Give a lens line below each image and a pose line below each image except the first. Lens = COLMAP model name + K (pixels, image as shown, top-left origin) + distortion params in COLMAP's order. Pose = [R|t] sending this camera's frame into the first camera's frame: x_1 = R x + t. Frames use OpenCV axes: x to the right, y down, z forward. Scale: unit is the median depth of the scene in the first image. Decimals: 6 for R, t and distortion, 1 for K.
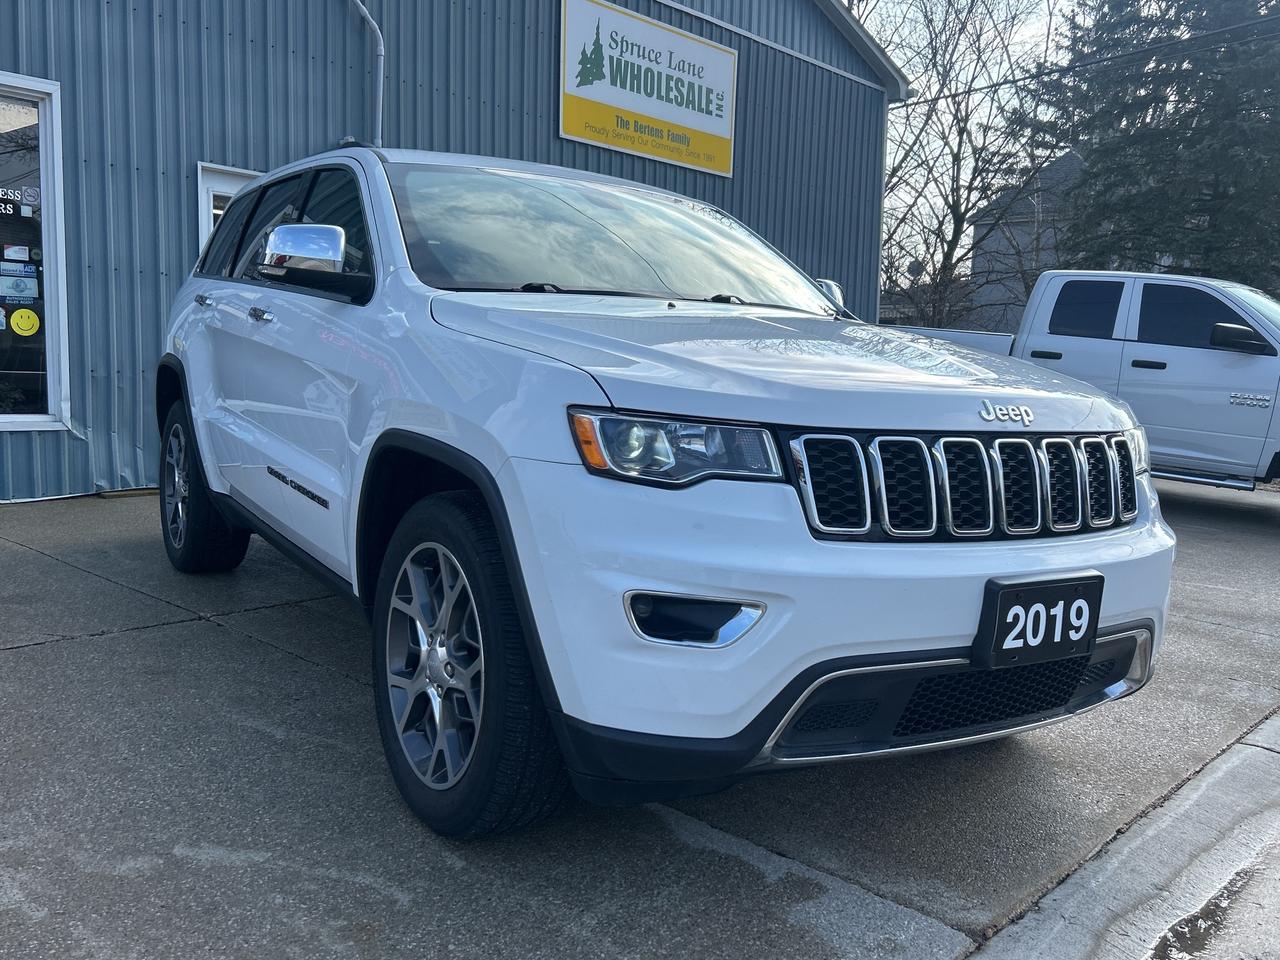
lens RADIAL K [[1136.3, 0, 640.0], [0, 1136.3, 480.0], [0, 0, 1]] dist [0.033112, -0.007867]
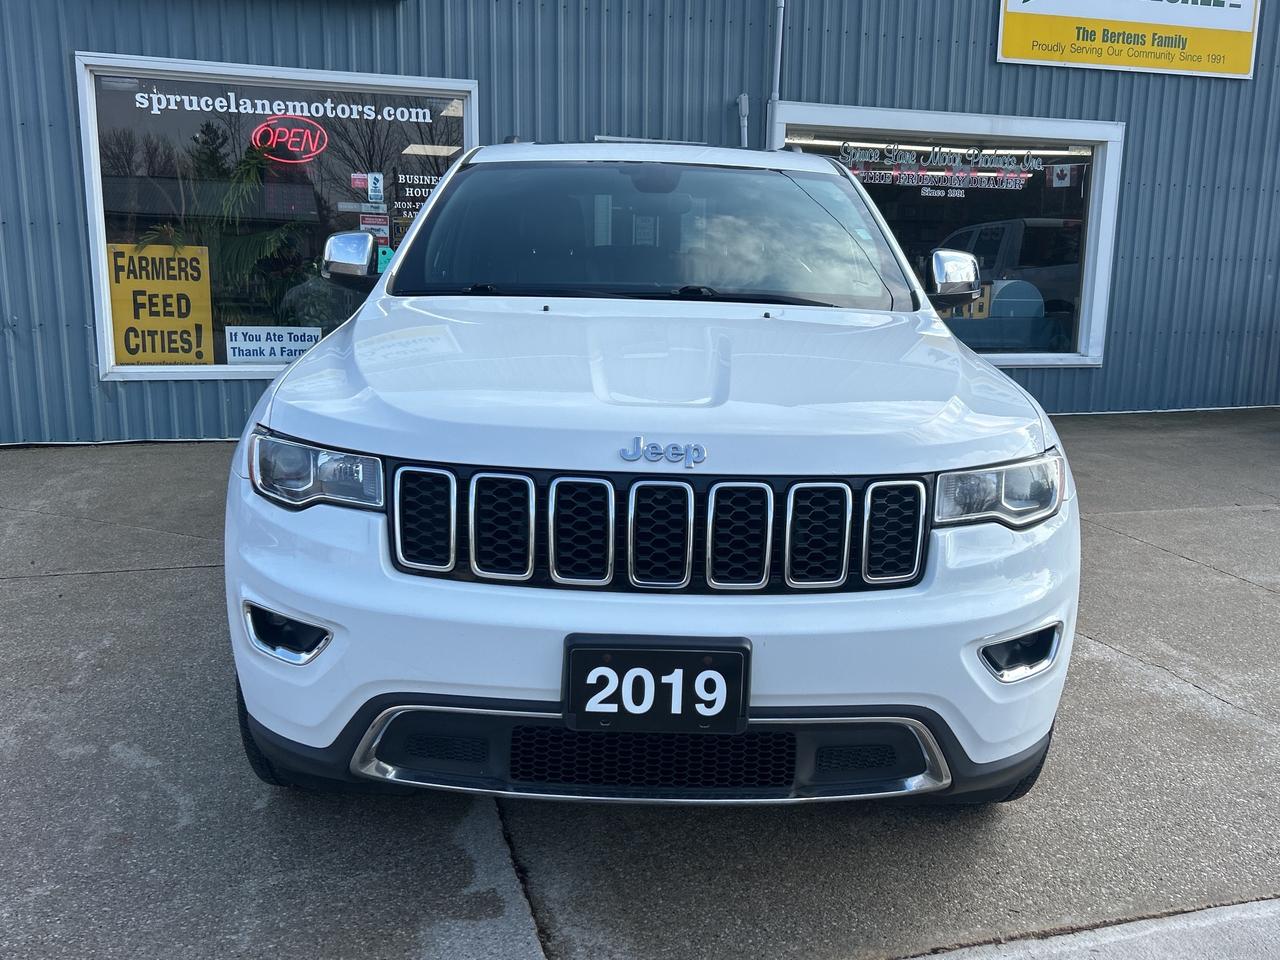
lens RADIAL K [[1138.5, 0, 631.4], [0, 1138.5, 460.5], [0, 0, 1]] dist [0.032184, -0.006598]
pose [[0.847308, 0.070163, -0.526448, 0.768192], [-0.044065, 0.997105, 0.061969, -0.105852], [0.529271, -0.029309, 0.847946, 0.225828]]
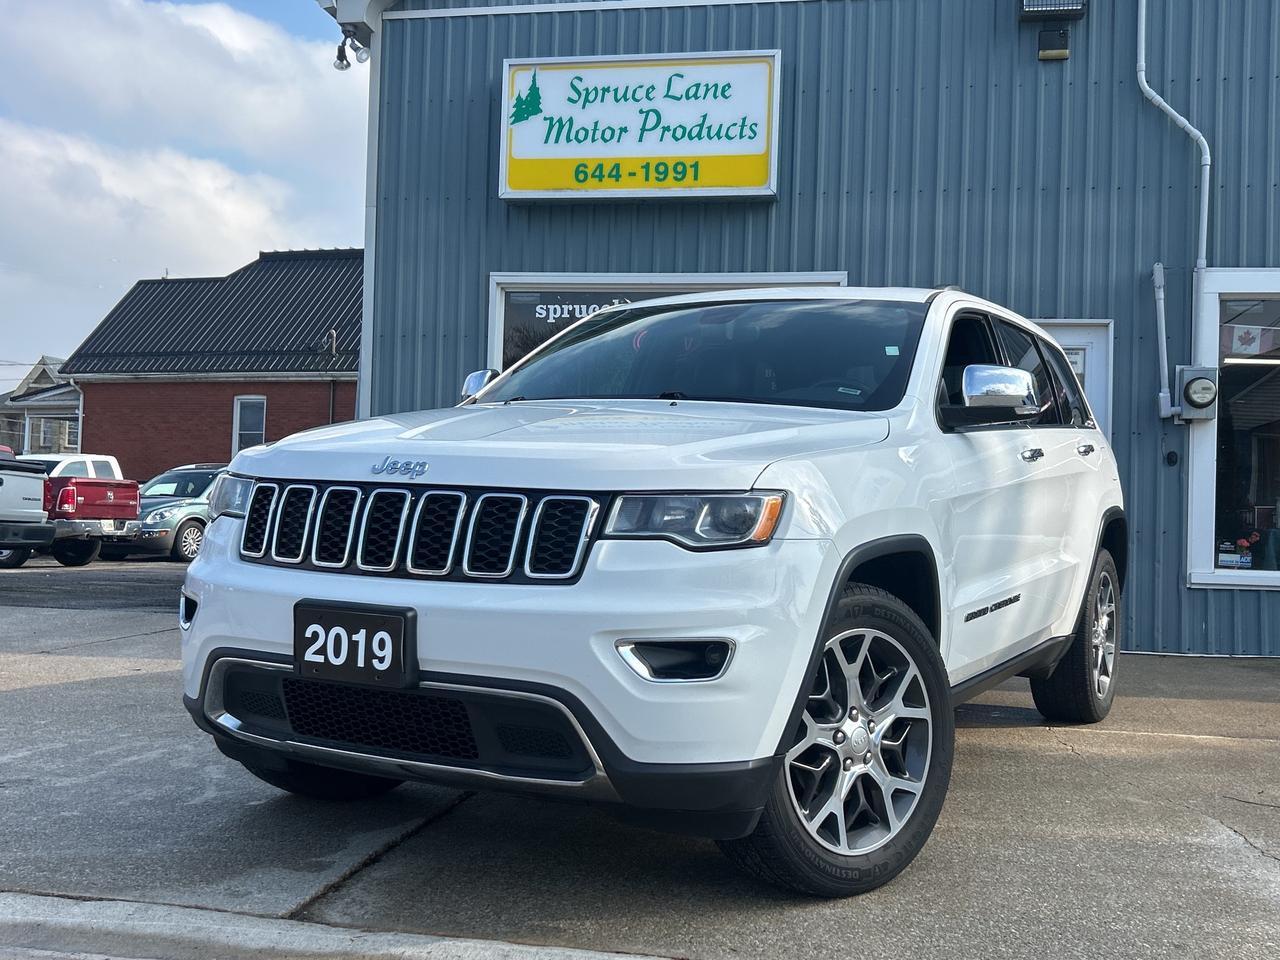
lens RADIAL K [[1381.7, 0, 639.7], [0, 1381.7, 494.8], [0, 0, 1]] dist [0.031356, -0.018392]
pose [[0.488609, -0.033943, -0.871842, 1.625091], [-0.105046, 0.989686, -0.097403, 0.076763], [0.866156, 0.139176, 0.480004, 0.551141]]
